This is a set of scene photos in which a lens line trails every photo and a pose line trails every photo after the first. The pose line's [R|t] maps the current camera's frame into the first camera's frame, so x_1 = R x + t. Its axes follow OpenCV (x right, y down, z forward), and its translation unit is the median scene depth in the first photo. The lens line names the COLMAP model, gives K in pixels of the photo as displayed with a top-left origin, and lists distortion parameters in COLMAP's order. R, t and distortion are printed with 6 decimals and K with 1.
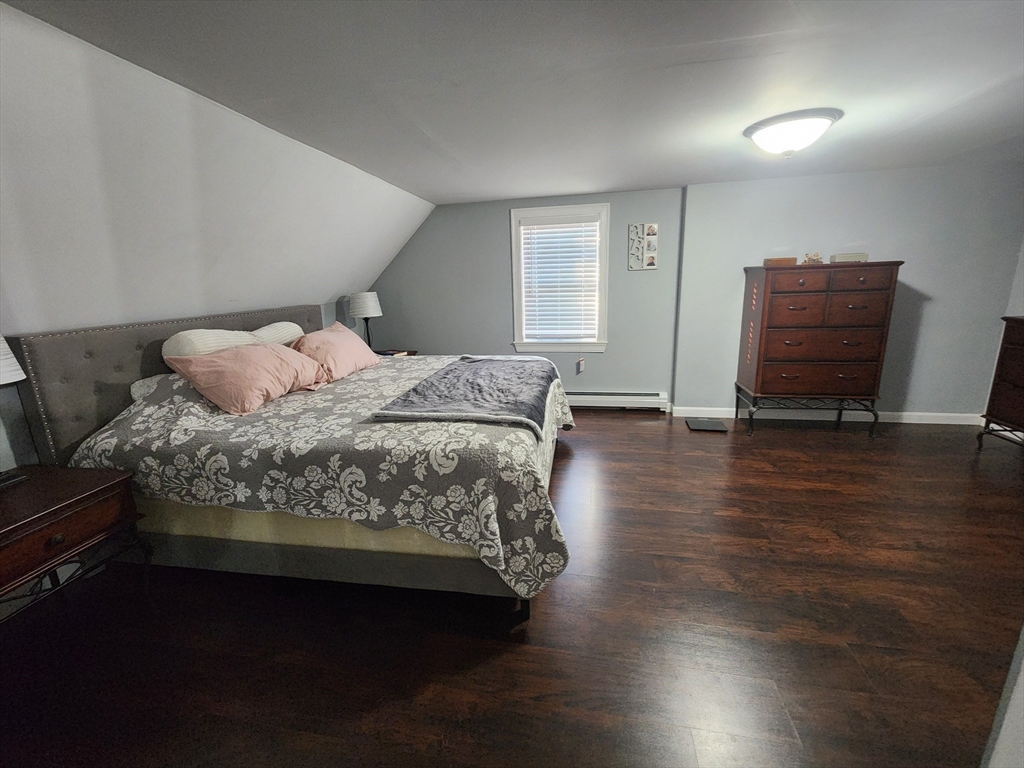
lens RADIAL K [[420.4, 0, 513.6], [0, 420.4, 371.5], [0, 0, 1]] dist [0.010145, -0.000061]
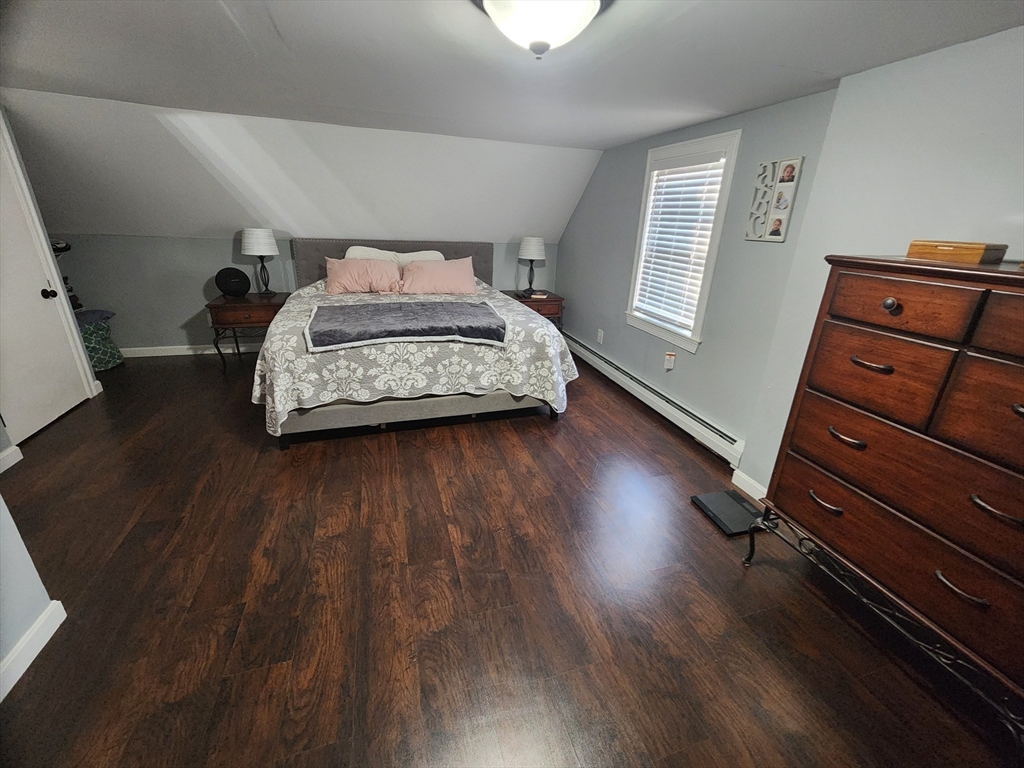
lens RADIAL K [[420.4, 0, 513.6], [0, 420.4, 371.5], [0, 0, 1]] dist [0.010145, -0.000061]
pose [[0.460232, 0.353448, -0.814408, 0.850778], [-0.251922, 0.931620, 0.261953, -0.163480], [0.851306, 0.084608, 0.517803, 0.476795]]
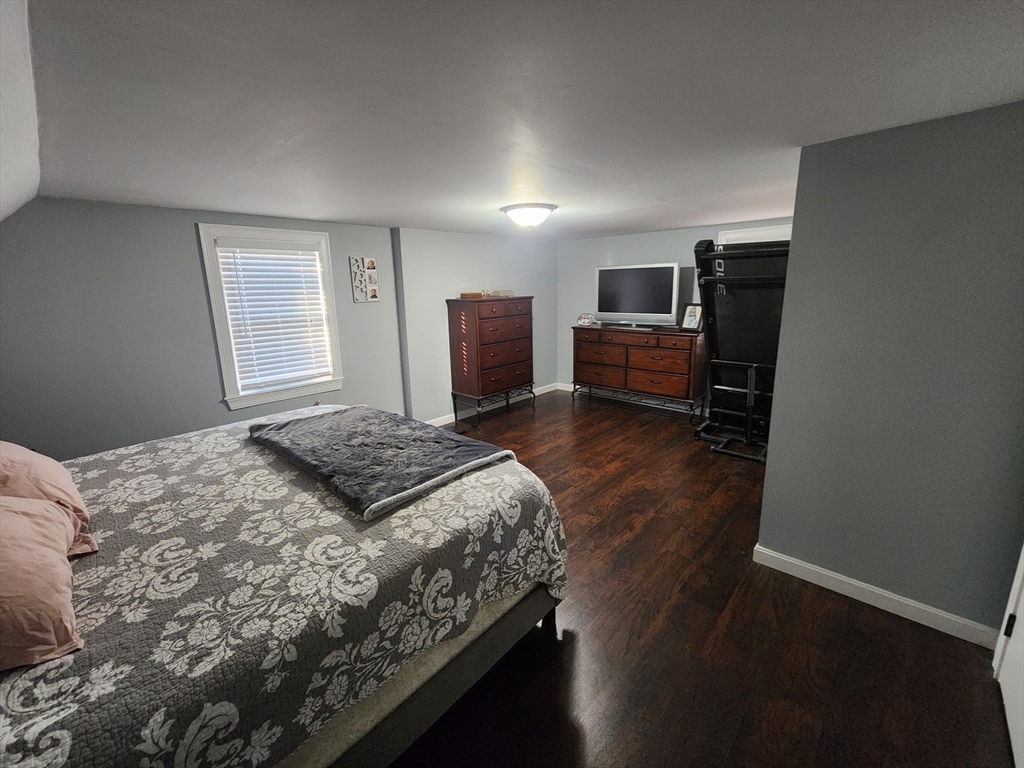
lens RADIAL K [[420.4, 0, 513.6], [0, 420.4, 371.5], [0, 0, 1]] dist [0.010145, -0.000061]
pose [[0.540221, -0.151387, 0.827794, -0.446474], [0.193815, 0.979623, 0.052670, -0.075111], [-0.818900, 0.131986, 0.558554, 0.199347]]
